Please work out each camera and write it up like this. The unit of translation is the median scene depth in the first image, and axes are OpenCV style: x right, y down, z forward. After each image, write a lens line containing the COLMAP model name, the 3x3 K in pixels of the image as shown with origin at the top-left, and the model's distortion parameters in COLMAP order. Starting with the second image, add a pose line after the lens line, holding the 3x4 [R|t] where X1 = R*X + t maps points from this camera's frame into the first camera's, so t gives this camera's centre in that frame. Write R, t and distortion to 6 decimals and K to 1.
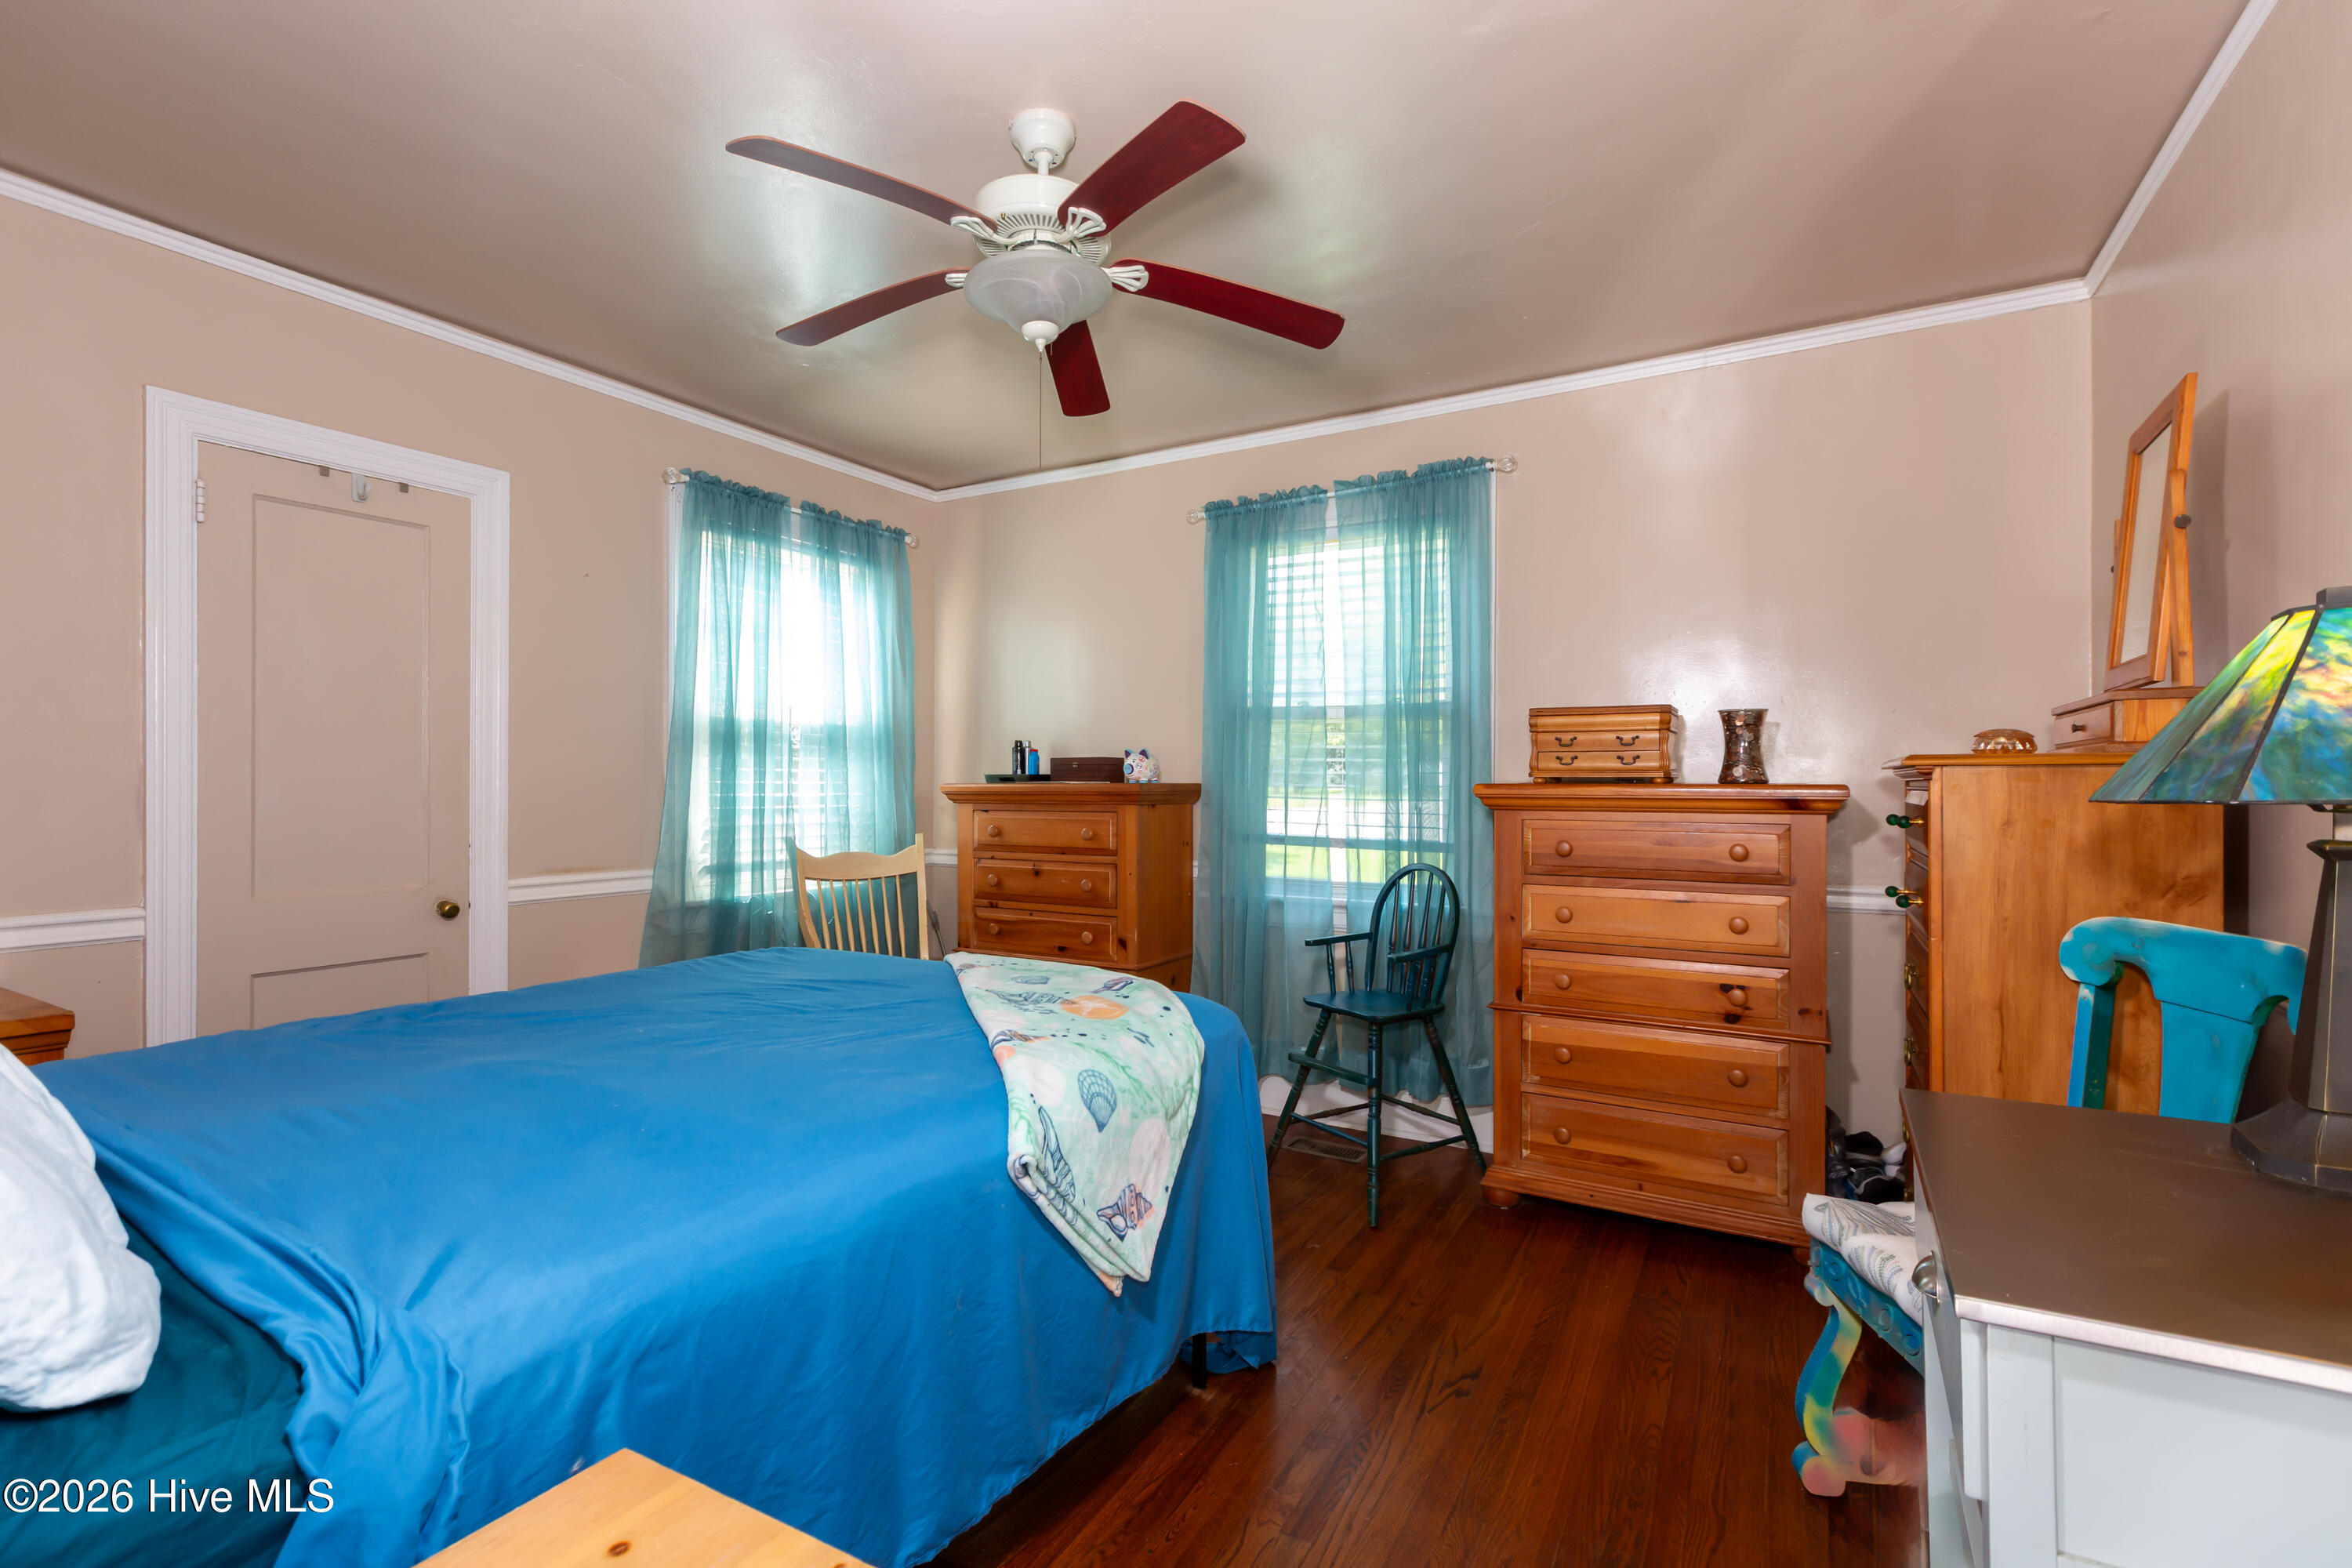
lens RADIAL K [[1058.4, 0, 1159.4], [0, 1058.4, 768.0], [0, 0, 1]] dist [0.000787, -0.001001]
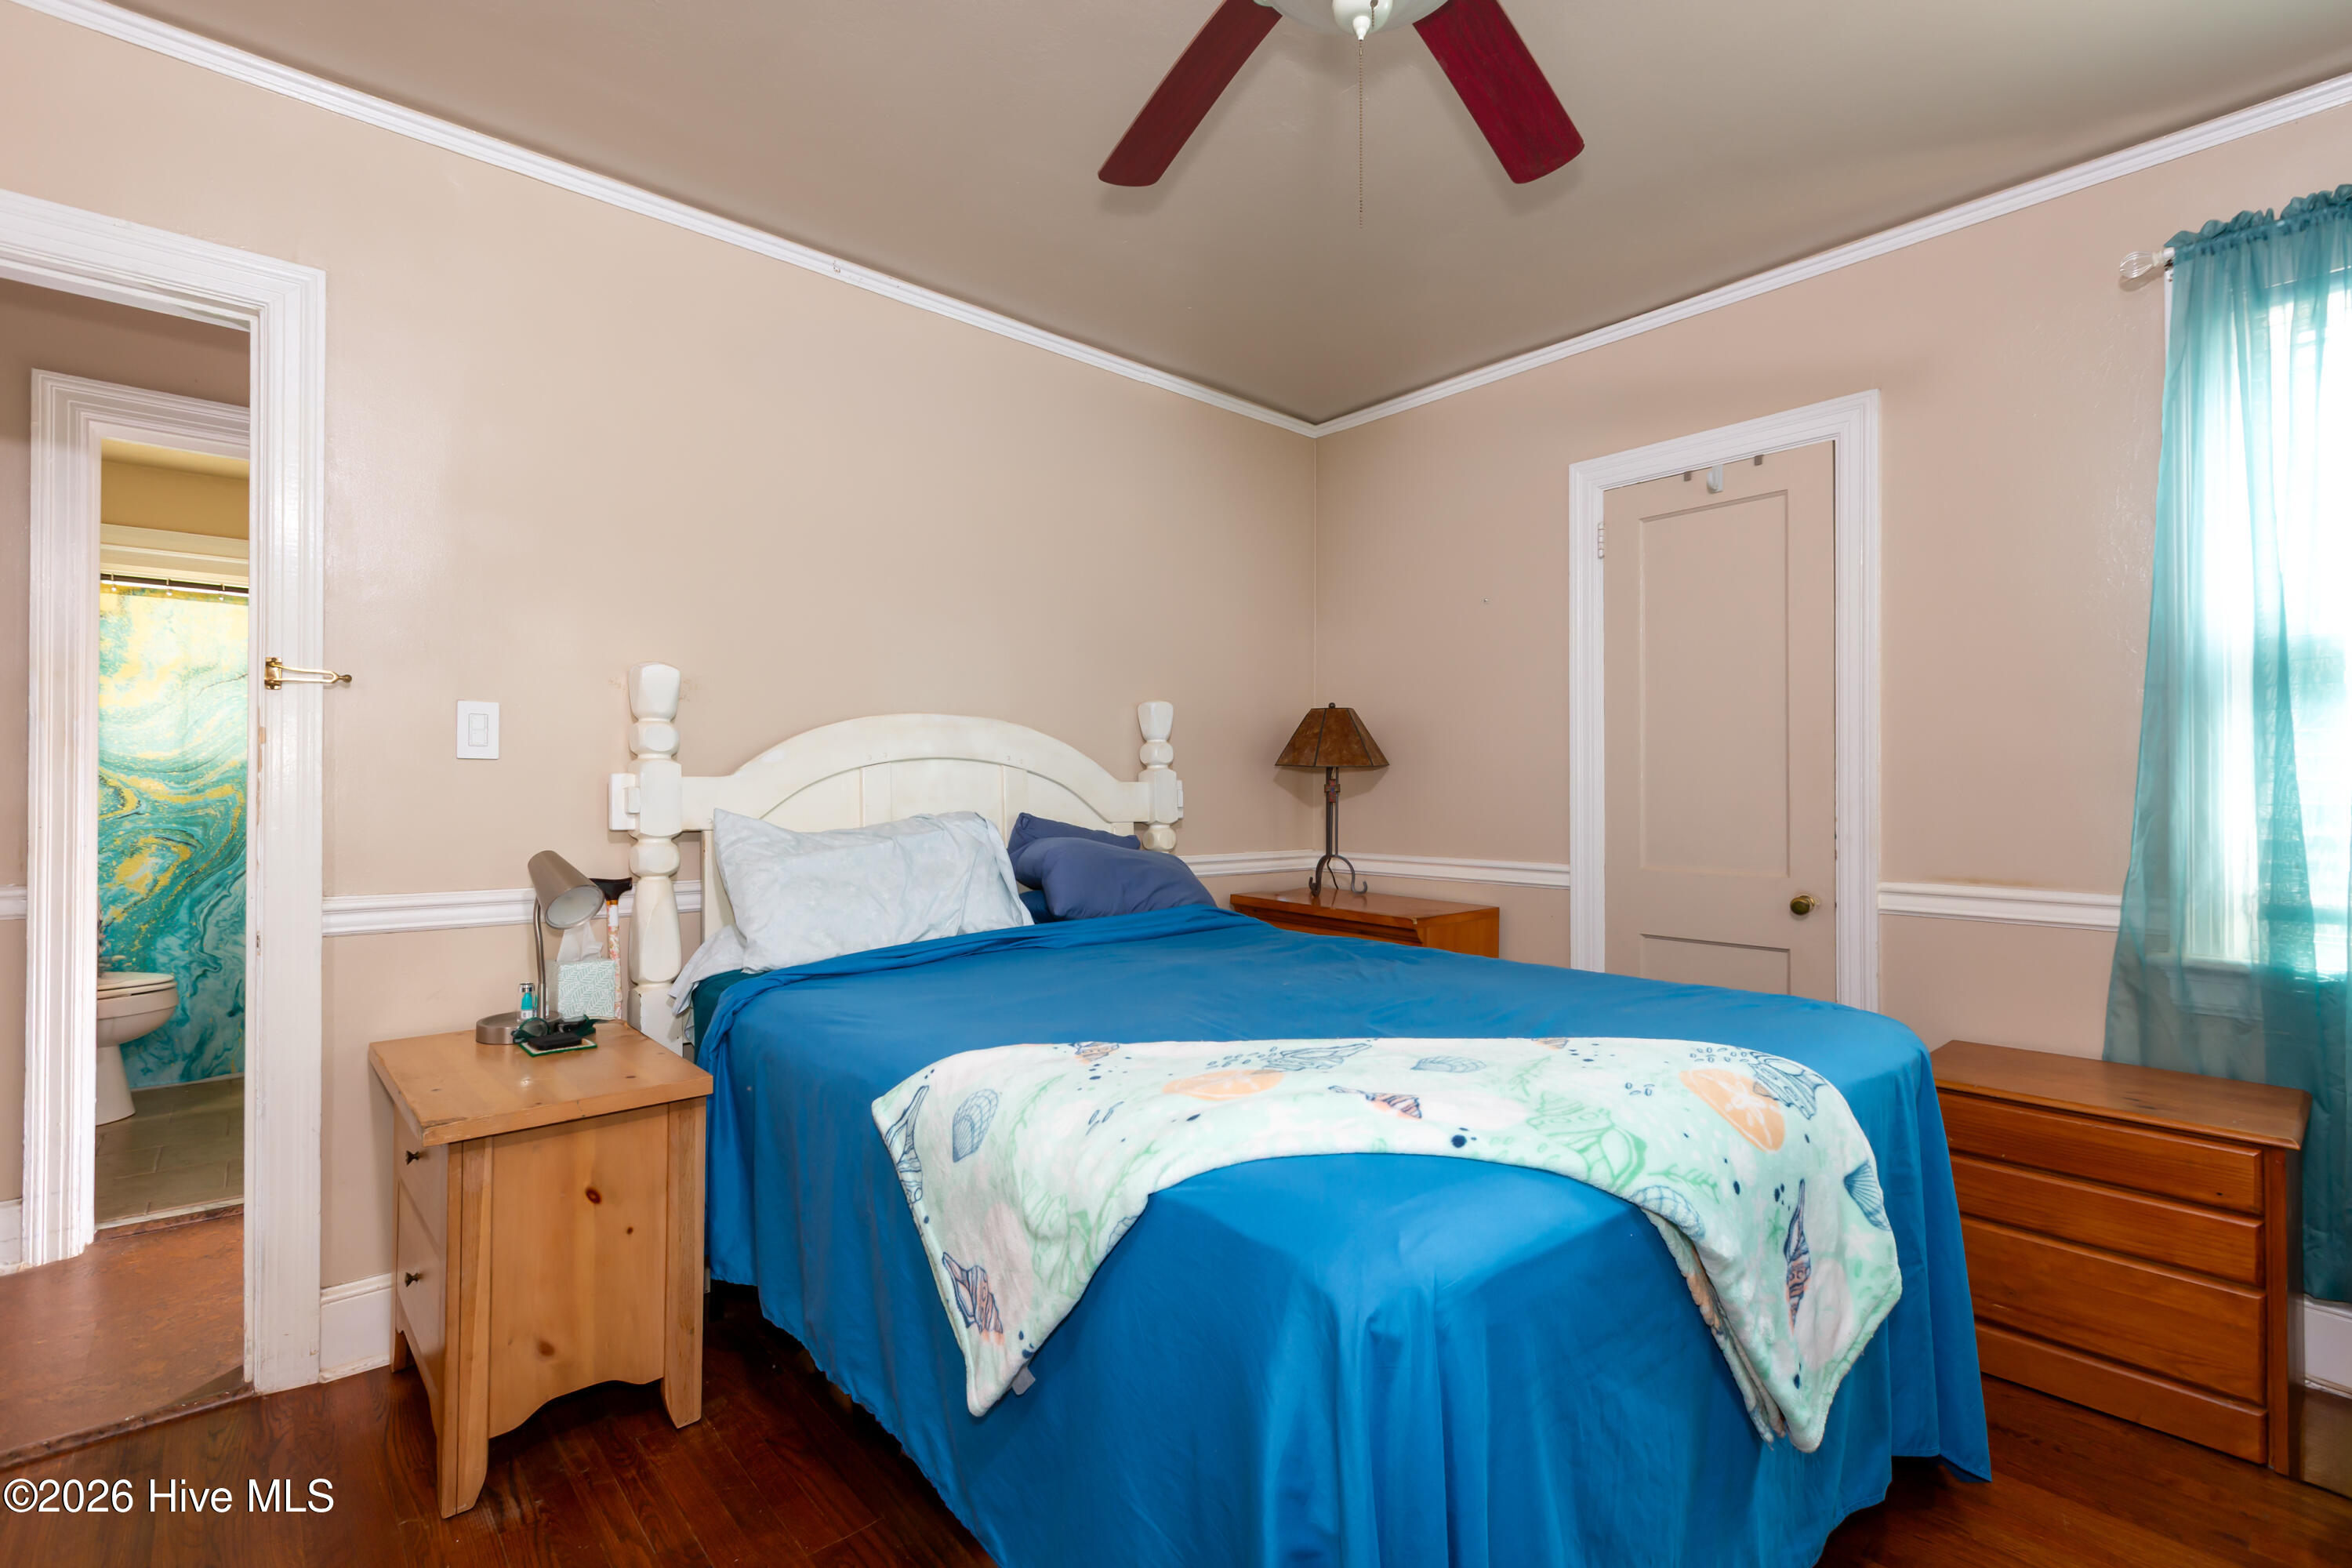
lens RADIAL K [[1058.4, 0, 1159.4], [0, 1058.4, 768.0], [0, 0, 1]] dist [0.000787, -0.001001]
pose [[-0.301771, -0.023470, -0.953092, 0.355905], [0.006538, 0.999622, -0.026686, 0.037358], [0.953358, -0.014284, -0.301503, 0.744681]]
